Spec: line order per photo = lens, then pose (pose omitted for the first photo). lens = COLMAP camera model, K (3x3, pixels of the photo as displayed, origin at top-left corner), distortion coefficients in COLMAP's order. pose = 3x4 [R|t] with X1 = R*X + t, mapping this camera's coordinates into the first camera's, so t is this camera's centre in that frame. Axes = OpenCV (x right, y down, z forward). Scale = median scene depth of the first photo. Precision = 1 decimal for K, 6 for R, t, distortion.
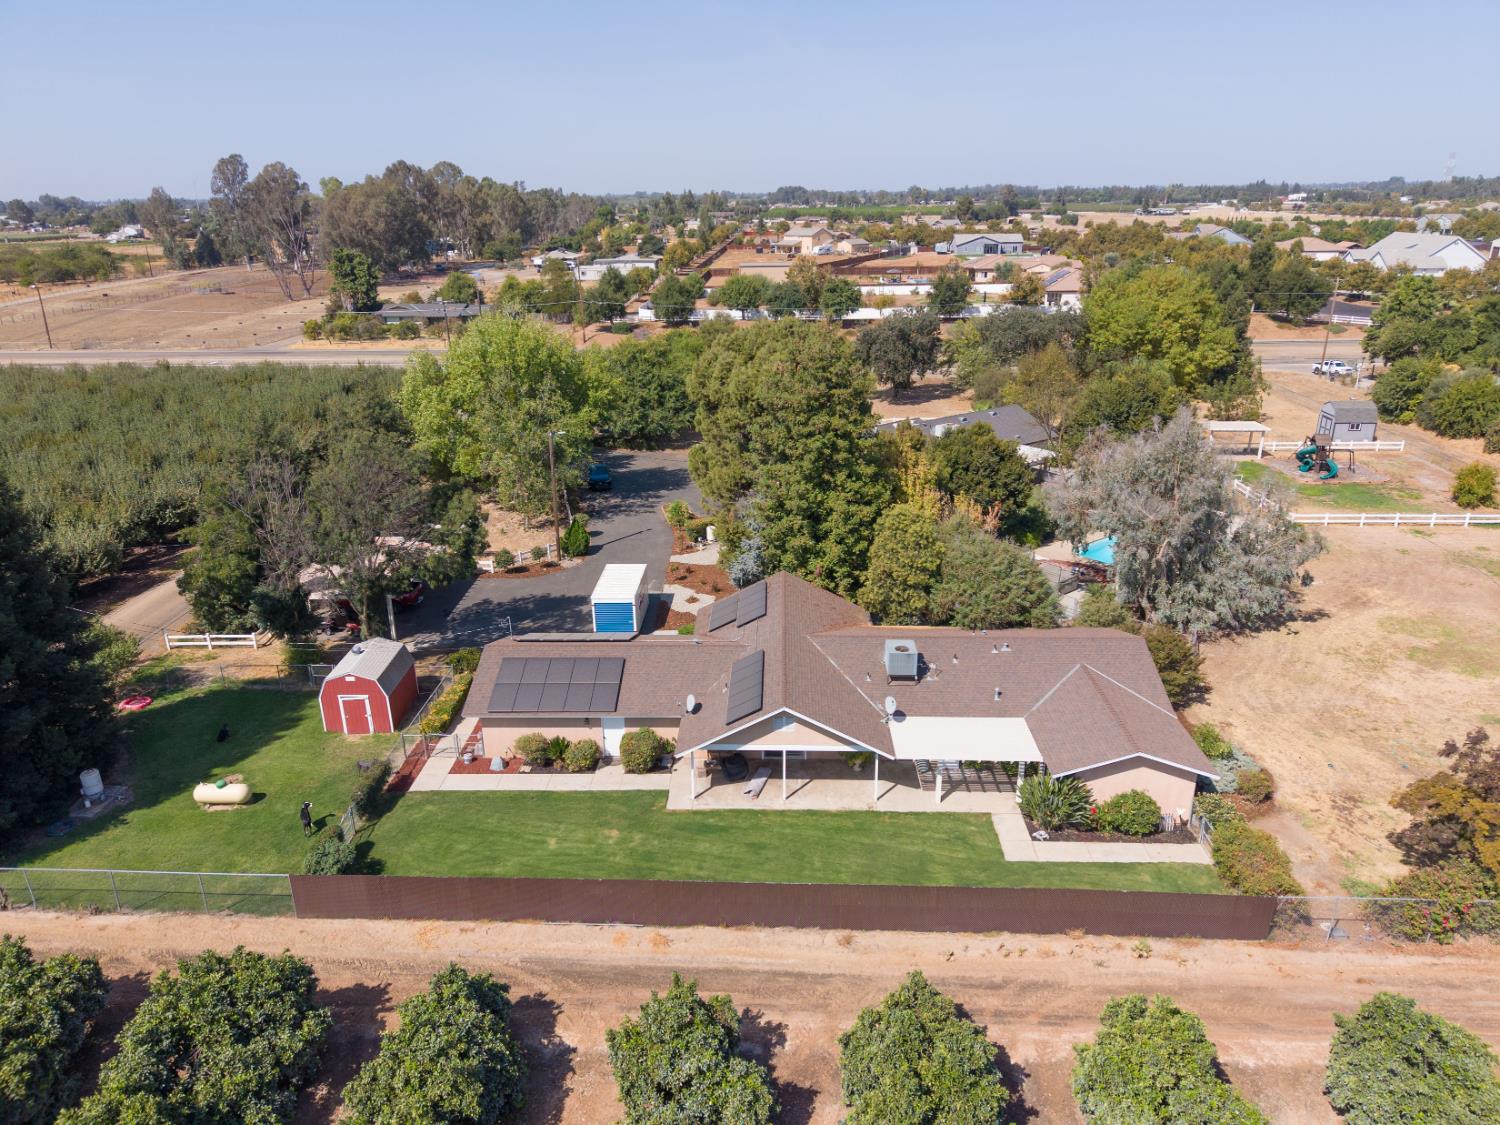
lens RADIAL K [[1001.3, 0, 735.8], [0, 1001.3, 553.5], [0, 0, 1]] dist [0.028191, -0.026476]
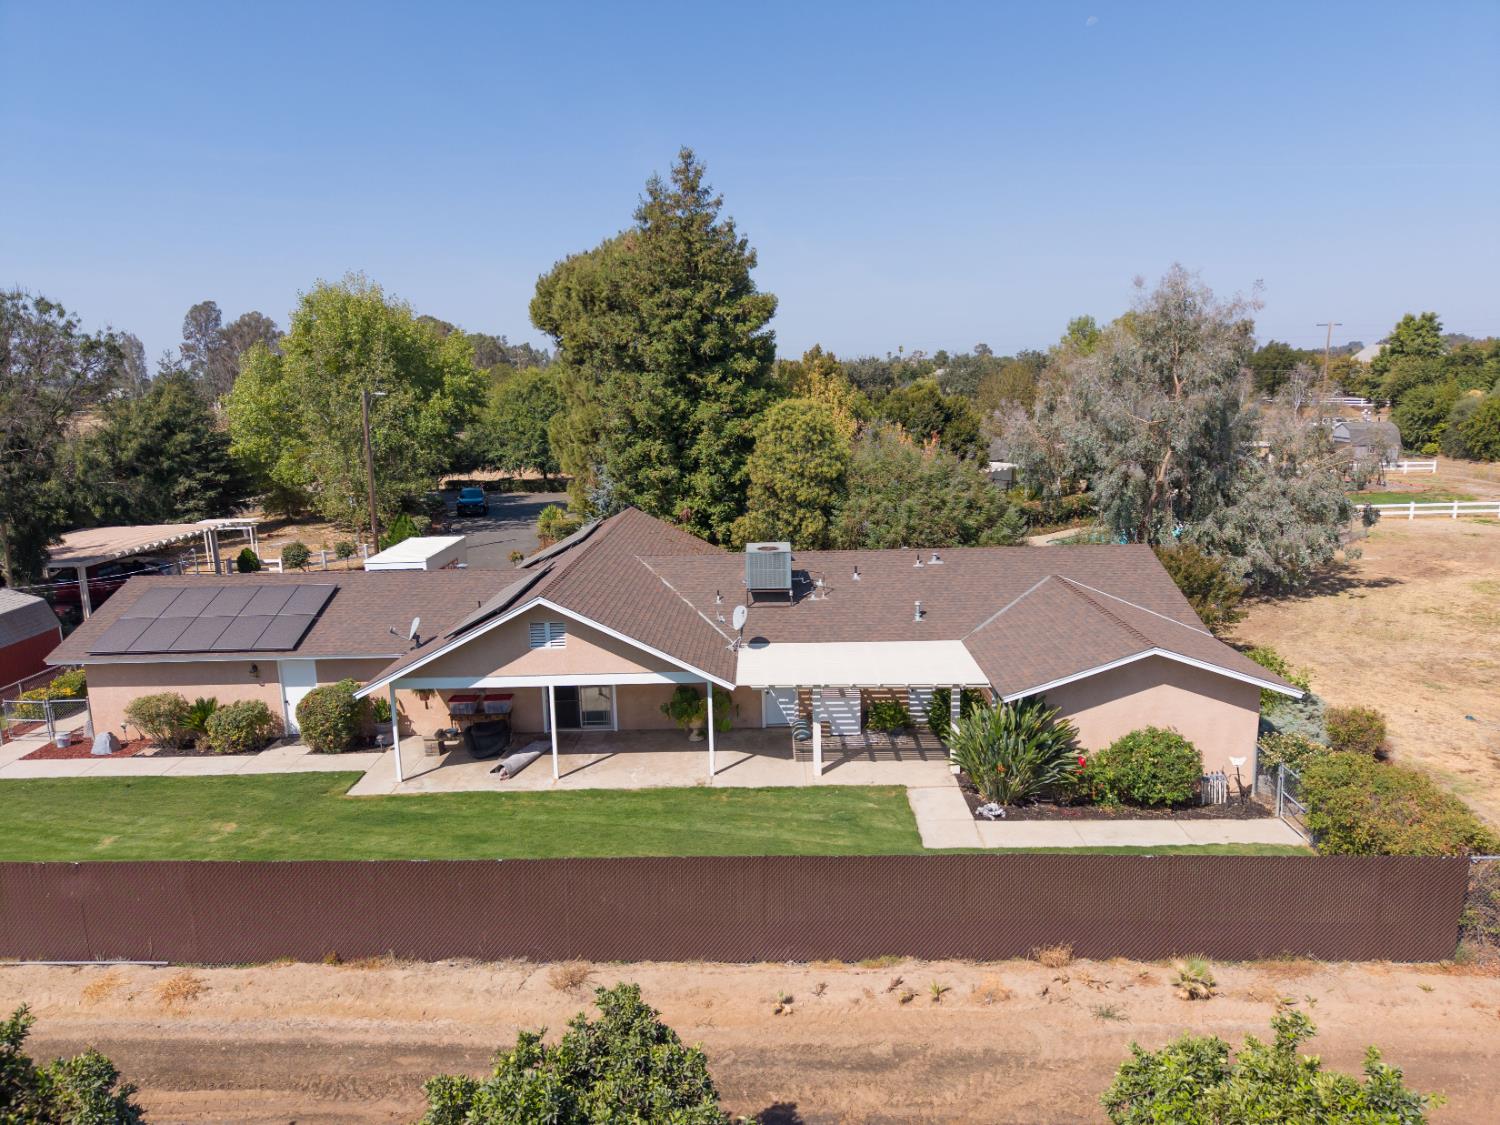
lens RADIAL K [[1001.3, 0, 739.5], [0, 1001.3, 552.6], [0, 0, 1]] dist [0.028191, -0.026476]
pose [[0.999872, -0.012437, 0.010099, 0.146422], [0.013946, 0.985922, -0.166621, 0.209458], [-0.007884, 0.166740, 0.985969, 0.391505]]
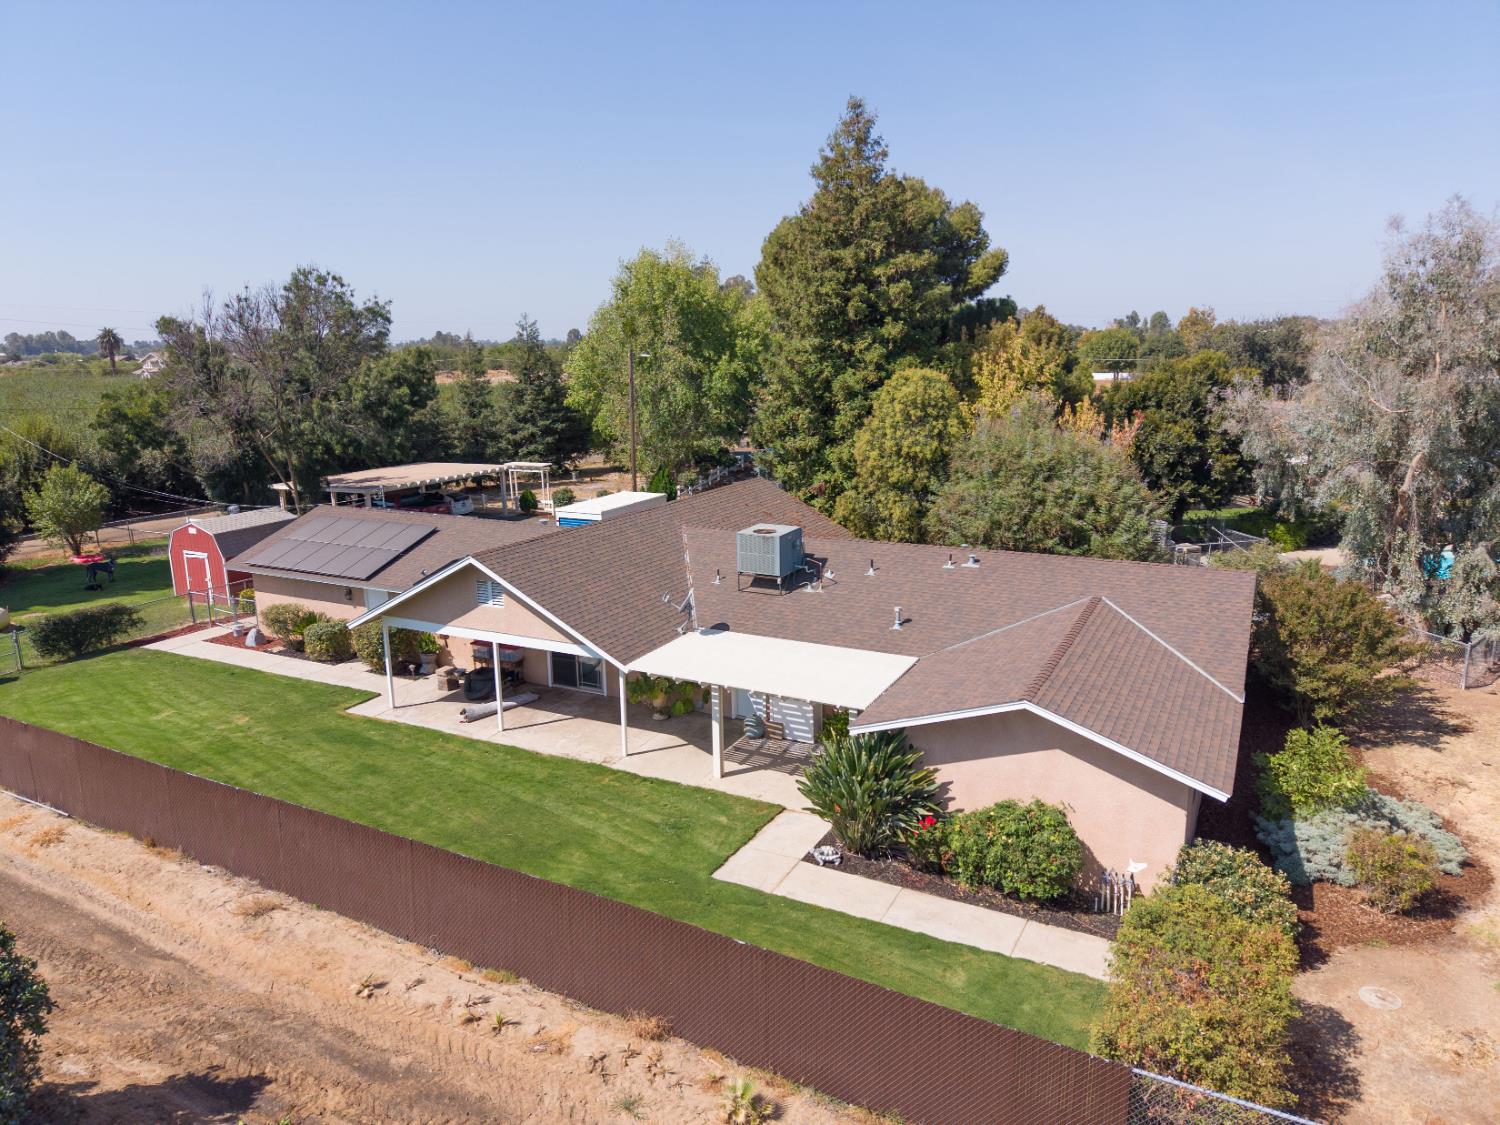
lens RADIAL K [[1001.3, 0, 742.4], [0, 1001.3, 548.5], [0, 0, 1]] dist [0.028191, -0.026476]
pose [[0.900077, 0.088160, -0.426718, 0.419515], [-0.144785, 0.984185, -0.102063, 0.173457], [0.410972, 0.153647, 0.898607, 0.481543]]
